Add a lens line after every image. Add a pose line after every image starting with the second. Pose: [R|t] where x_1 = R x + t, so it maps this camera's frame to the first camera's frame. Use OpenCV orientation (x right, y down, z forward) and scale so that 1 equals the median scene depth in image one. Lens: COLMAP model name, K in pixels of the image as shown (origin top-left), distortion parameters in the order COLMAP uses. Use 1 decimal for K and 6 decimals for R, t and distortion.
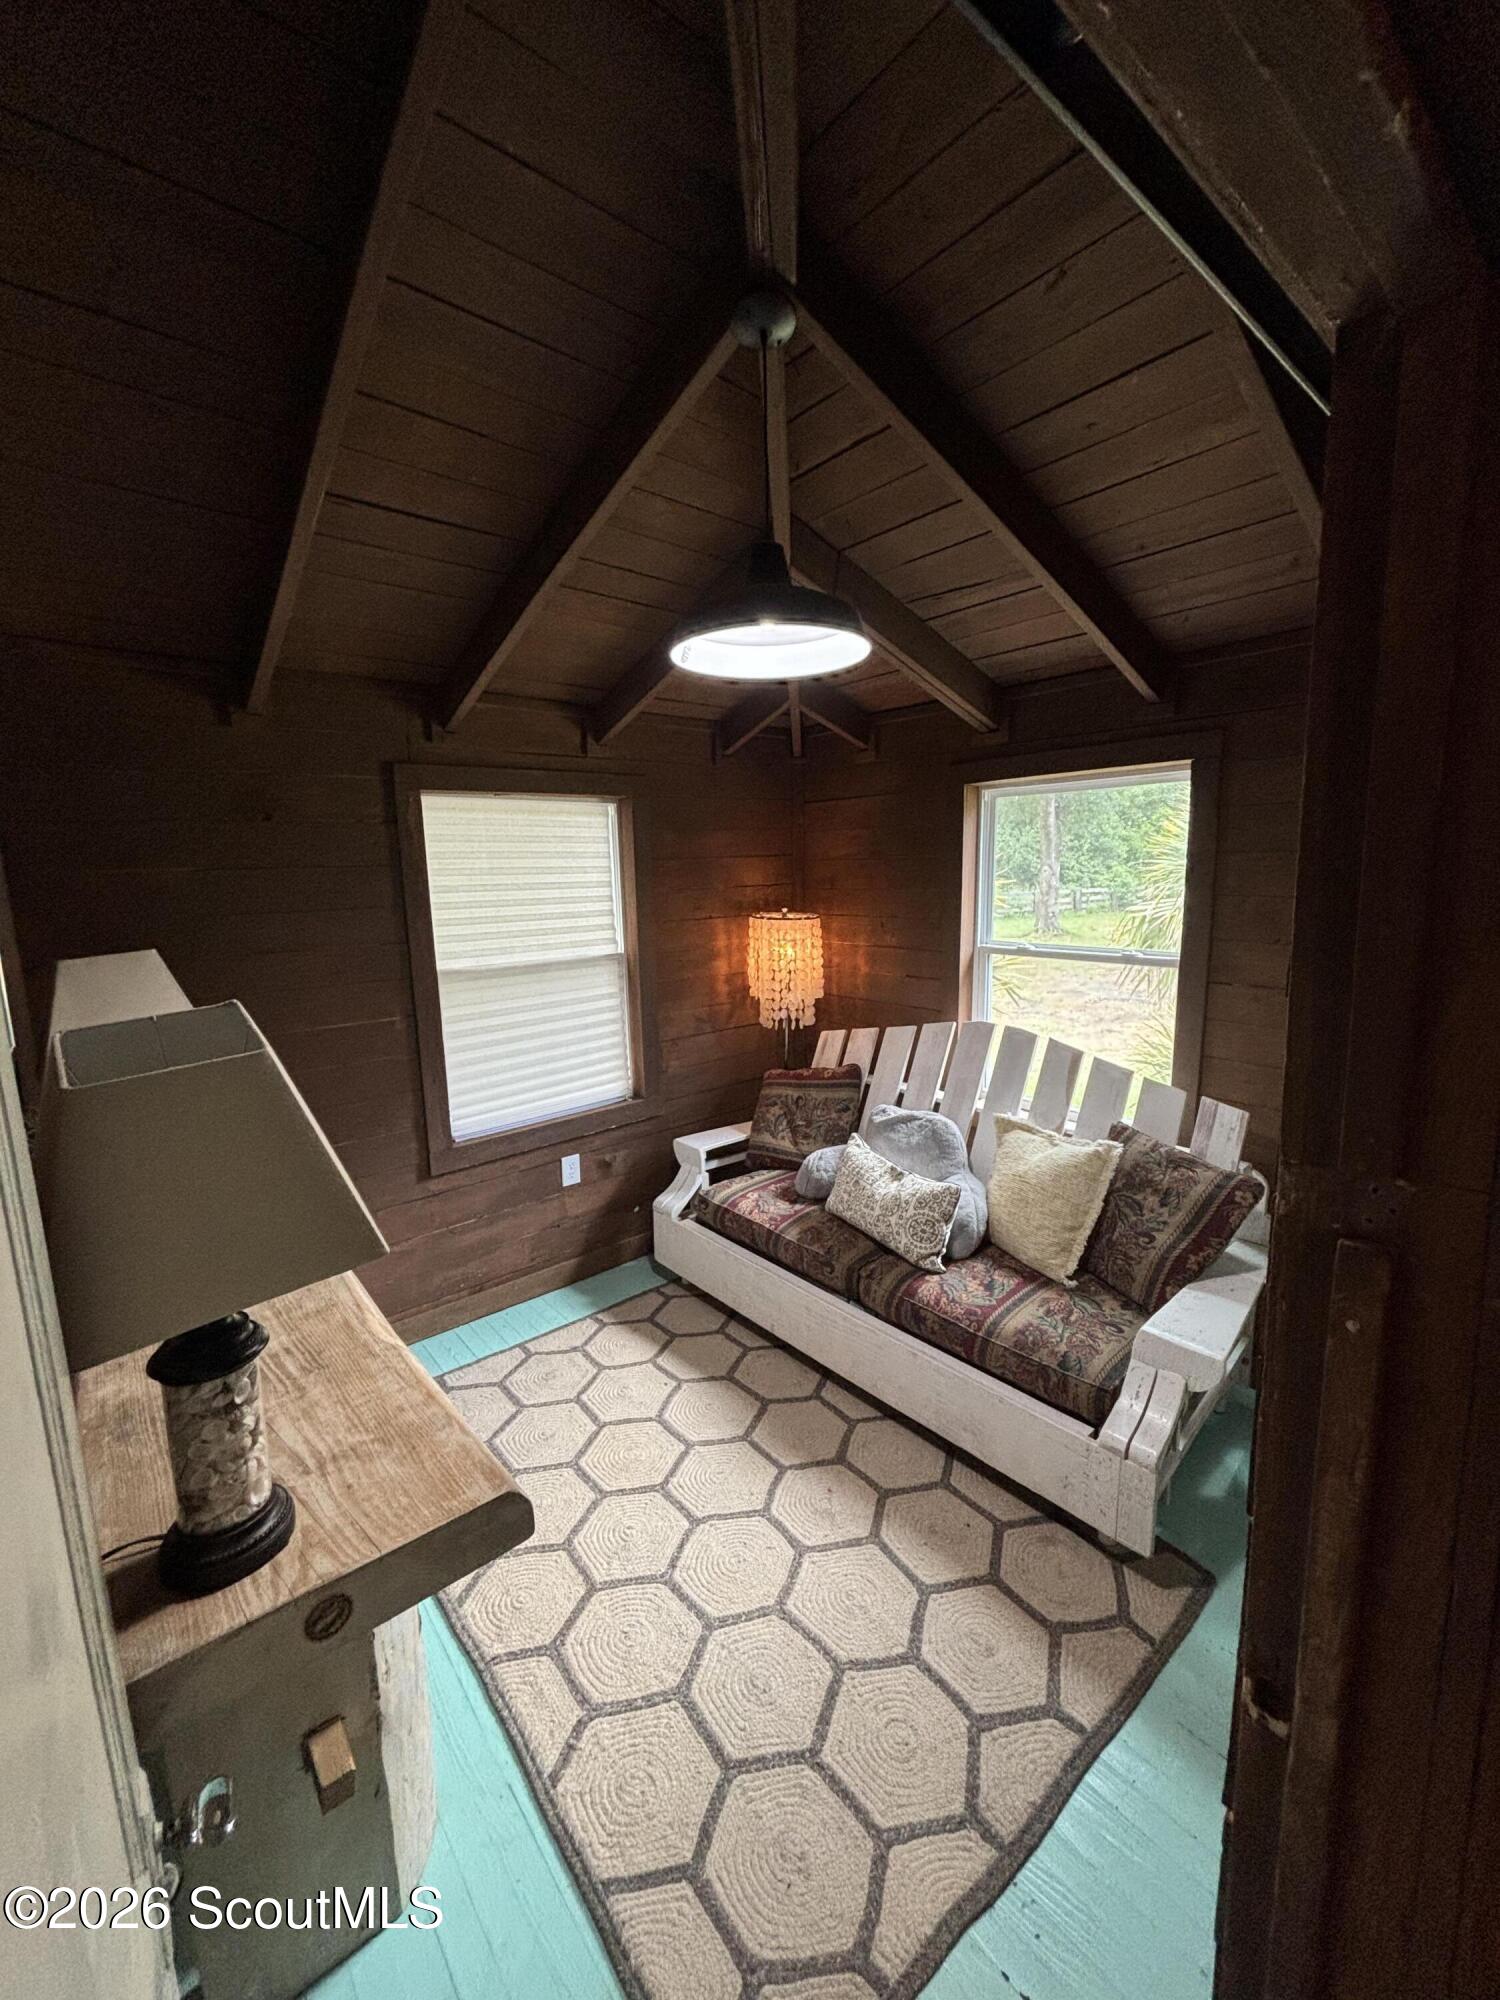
lens RADIAL K [[803.8, 0, 744.0], [0, 803.8, 1001.9], [0, 0, 1]] dist [0.005928, -0.001799]
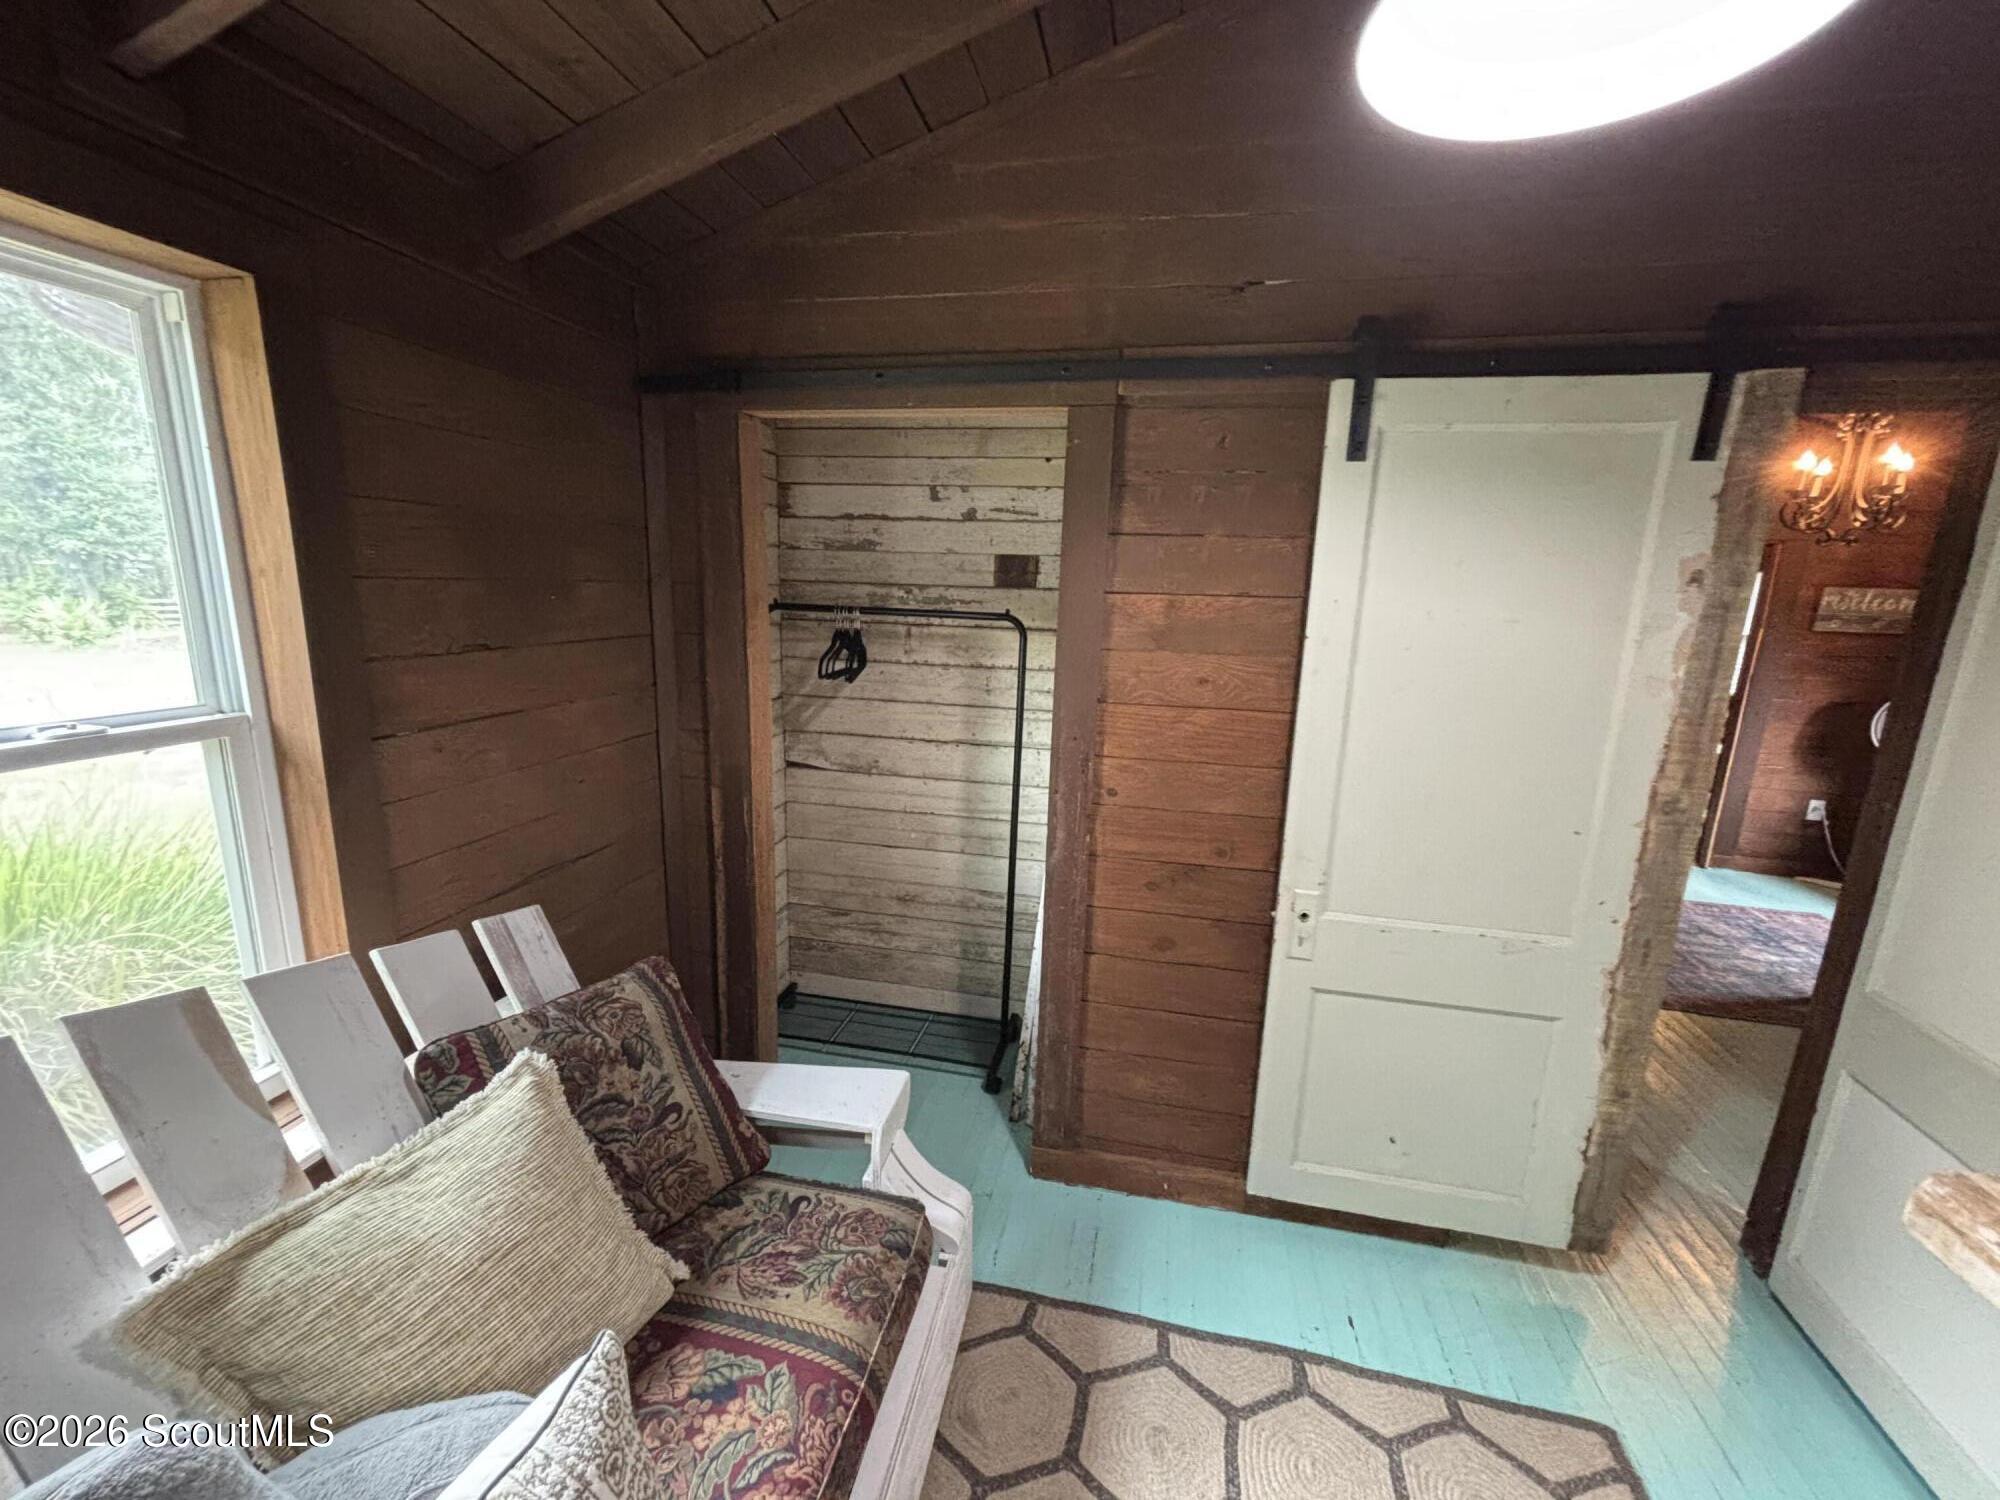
lens RADIAL K [[803.8, 0, 1001.7], [0, 803.8, 759.5], [0, 0, 1]] dist [0.005928, -0.001799]
pose [[-0.617717, -0.170806, 0.767627, -0.140983], [0.108904, 0.948142, 0.298609, -0.178302], [-0.778823, 0.268053, -0.567082, 1.370505]]
